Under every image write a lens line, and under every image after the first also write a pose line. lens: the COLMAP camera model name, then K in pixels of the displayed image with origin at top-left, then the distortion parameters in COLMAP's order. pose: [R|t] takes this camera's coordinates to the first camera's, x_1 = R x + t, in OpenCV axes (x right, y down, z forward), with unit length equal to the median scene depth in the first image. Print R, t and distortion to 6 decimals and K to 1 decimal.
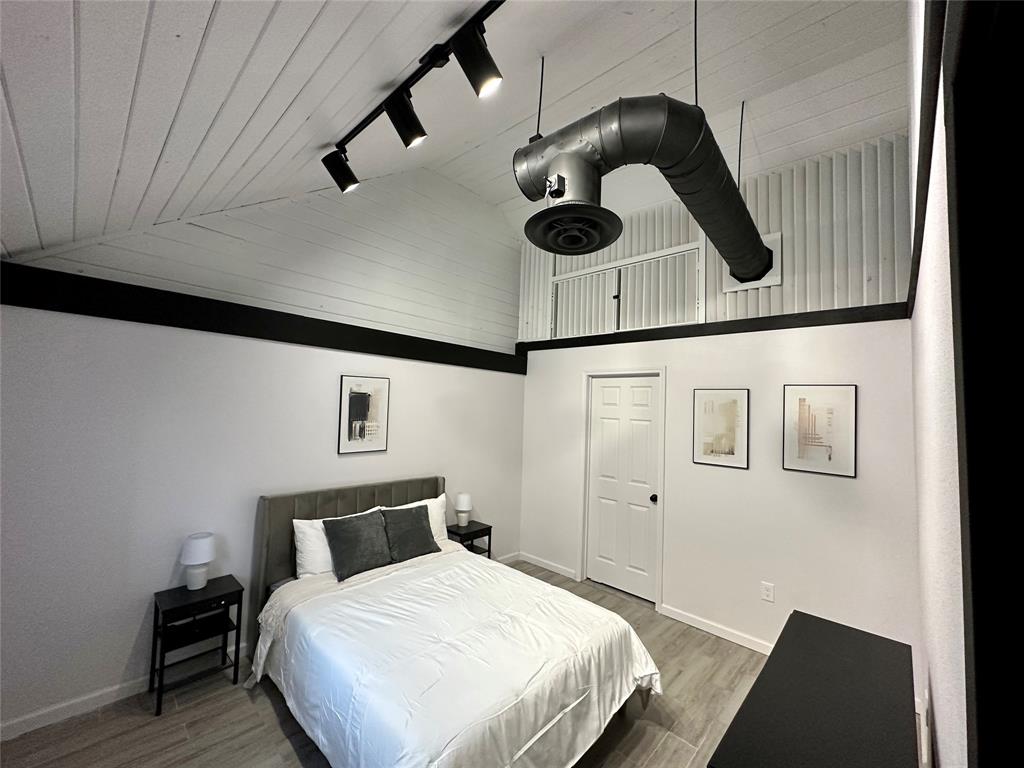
lens RADIAL K [[409.8, 0, 512.4], [0, 409.8, 384.5], [0, 0, 1]] dist [-0.002257, 0.000696]
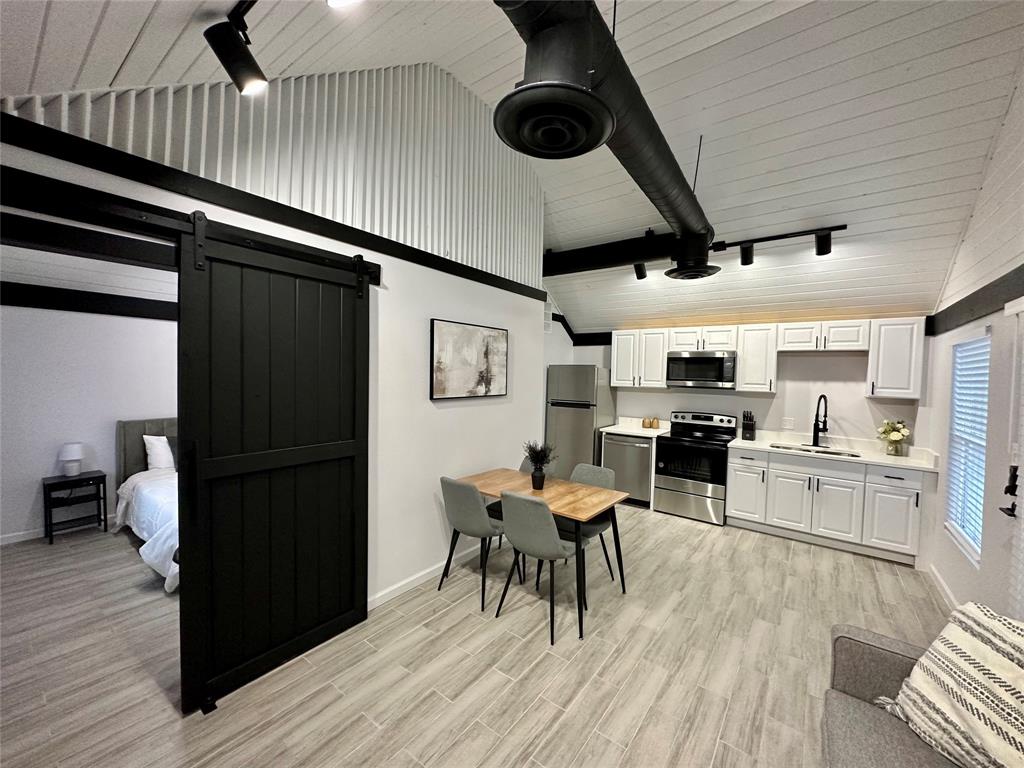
lens RADIAL K [[409.8, 0, 511.2], [0, 409.8, 385.2], [0, 0, 1]] dist [-0.002257, 0.000696]
pose [[0.993668, -0.024633, 0.109618, 0.741796], [0.014507, 0.995632, 0.092228, 0.029975], [-0.111411, -0.090054, 0.989686, -0.715567]]
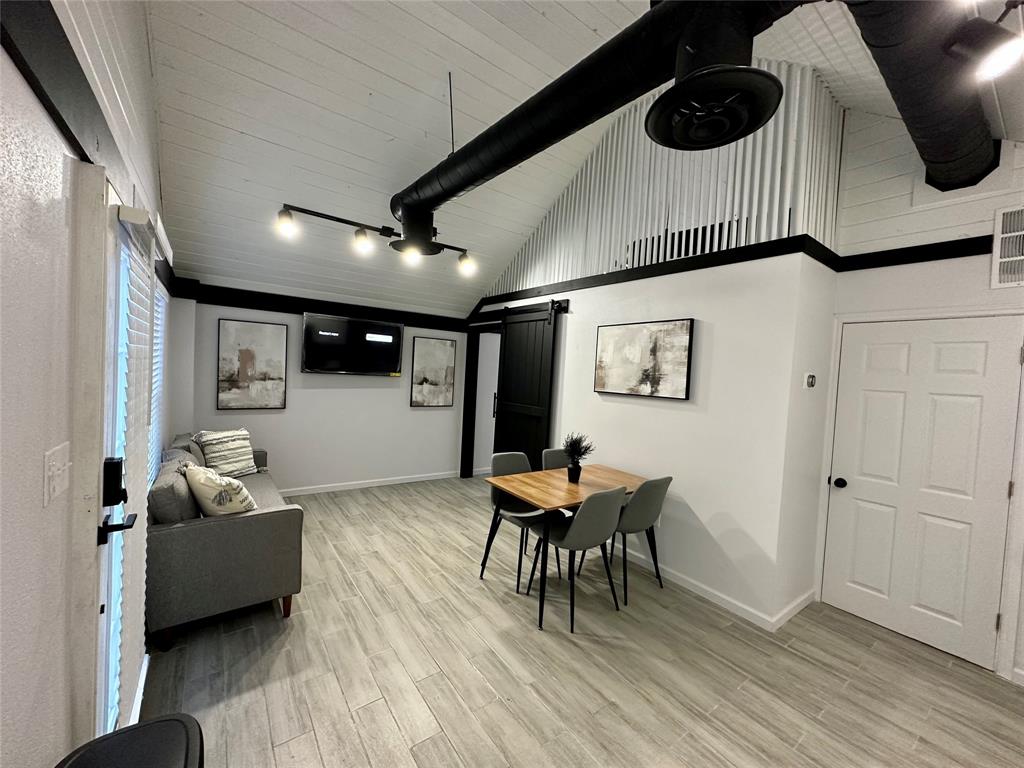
lens RADIAL K [[409.8, 0, 511.8], [0, 409.8, 384.6], [0, 0, 1]] dist [-0.002257, 0.000696]
pose [[-0.180328, -0.021206, -0.983378, 2.303002], [-0.006206, 0.999772, -0.020421, 0.202325], [0.983587, 0.002421, -0.180419, 0.596145]]
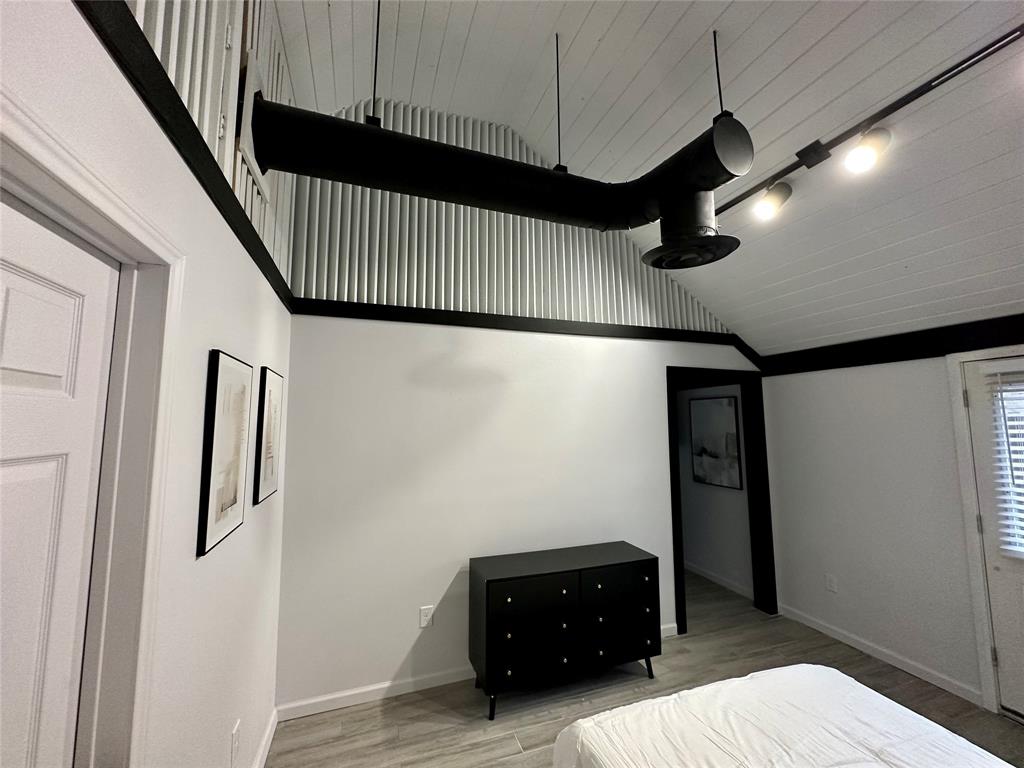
lens RADIAL K [[409.8, 0, 509.6], [0, 409.8, 381.0], [0, 0, 1]] dist [-0.002257, 0.000696]
pose [[-0.887899, 0.010380, 0.459921, -0.017583], [-0.057899, 0.989274, -0.134105, 0.118161], [-0.456380, -0.145700, -0.877775, 1.847154]]
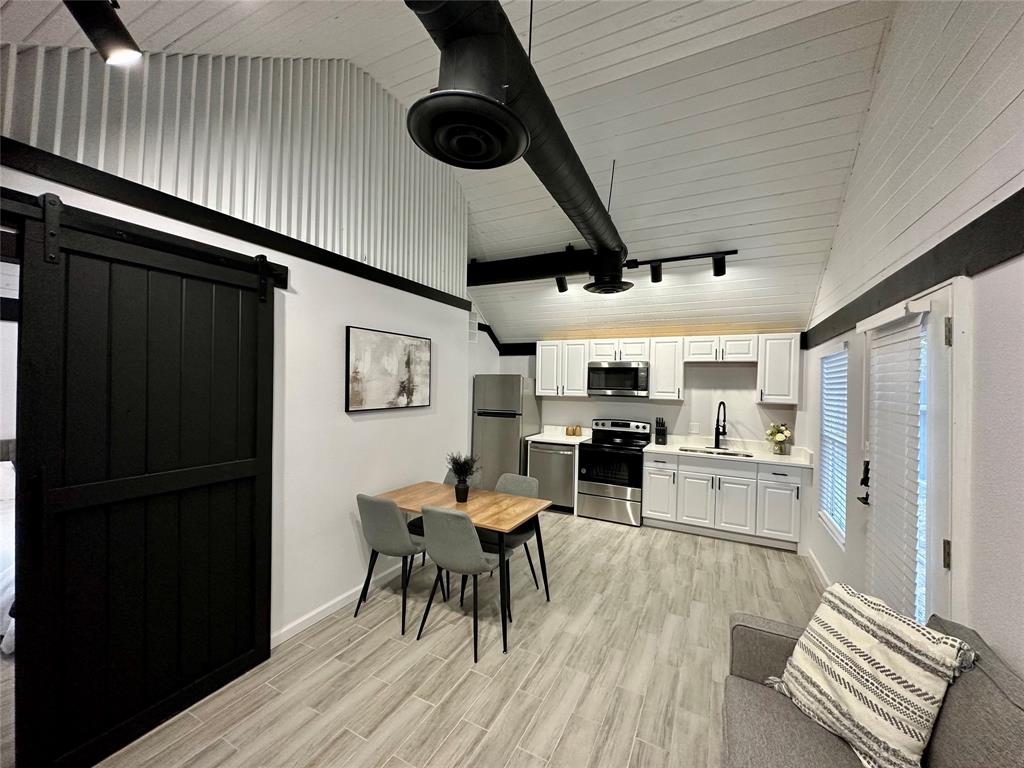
lens RADIAL K [[409.8, 0, 512.3], [0, 409.8, 384.9], [0, 0, 1]] dist [-0.002257, 0.000696]
pose [[0.959626, -0.026720, 0.280006, 0.765087], [0.007198, 0.997485, 0.070516, 0.028668], [-0.281186, -0.065653, 0.957405, -0.706508]]
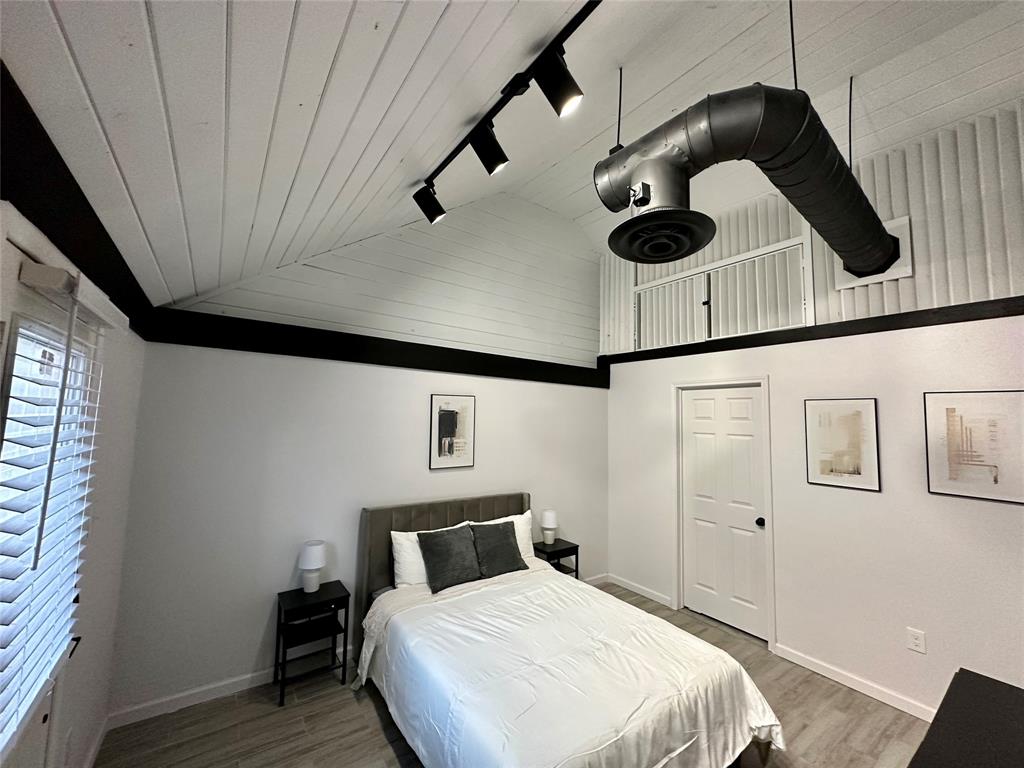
lens RADIAL K [[409.8, 0, 511.4], [0, 409.8, 384.3], [0, 0, 1]] dist [-0.002257, 0.000696]
pose [[0.981120, -0.029595, -0.191123, -0.016216], [0.022710, 0.999015, -0.038111, -0.004257], [0.192063, 0.033051, 0.980826, 0.004463]]
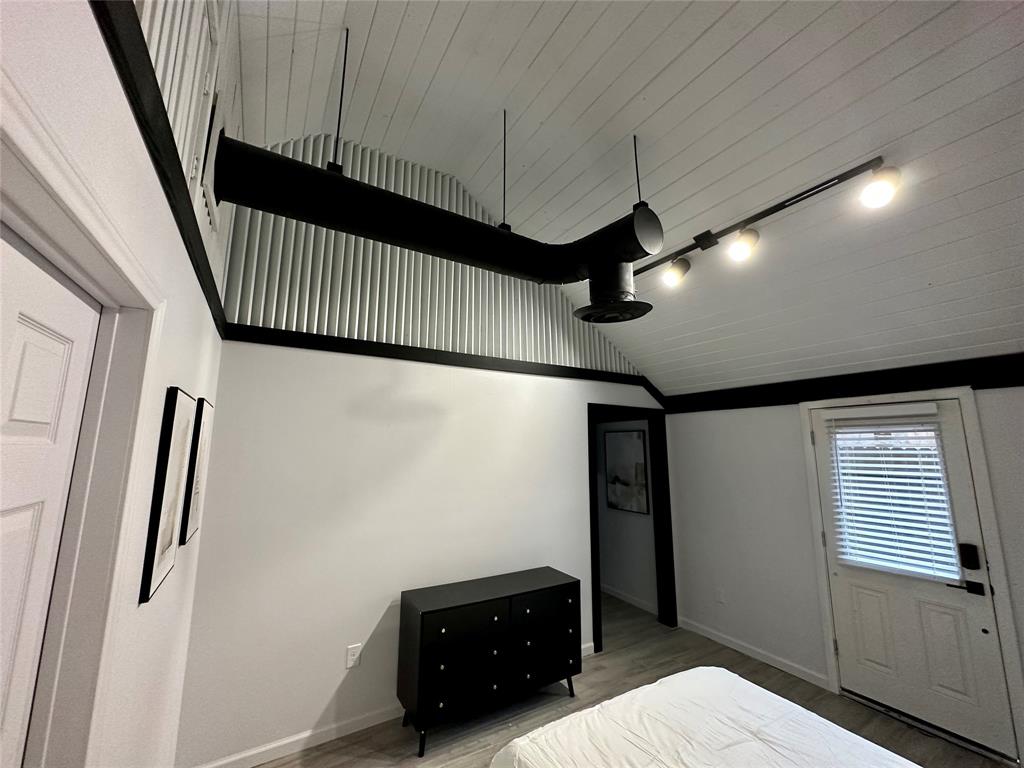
lens RADIAL K [[409.8, 0, 509.2], [0, 409.8, 380.5], [0, 0, 1]] dist [-0.002257, 0.000696]
pose [[-0.960911, 0.001833, 0.276852, 0.007894], [-0.057727, 0.976673, -0.206829, 0.103386], [-0.270773, -0.214726, -0.938389, 1.948547]]
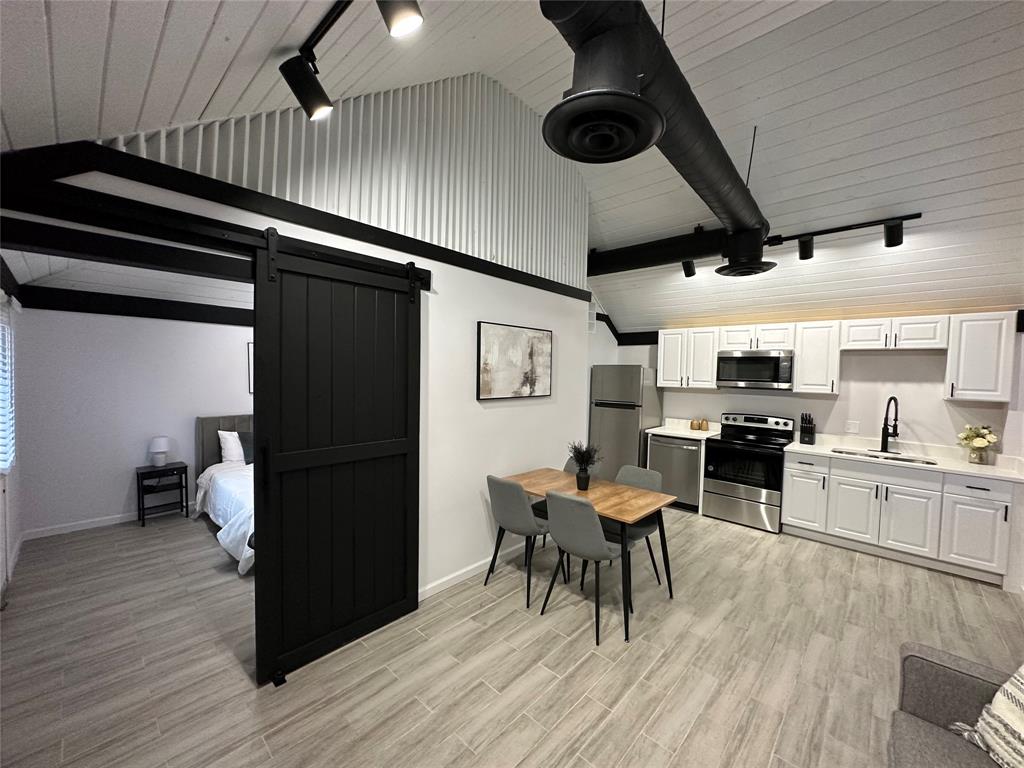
lens RADIAL K [[409.8, 0, 510.8], [0, 409.8, 384.9], [0, 0, 1]] dist [-0.002257, 0.000696]
pose [[0.999715, -0.022667, 0.007443, 0.729094], [0.021892, 0.995567, 0.091471, 0.022503], [-0.009483, -0.091282, 0.995780, -0.734553]]
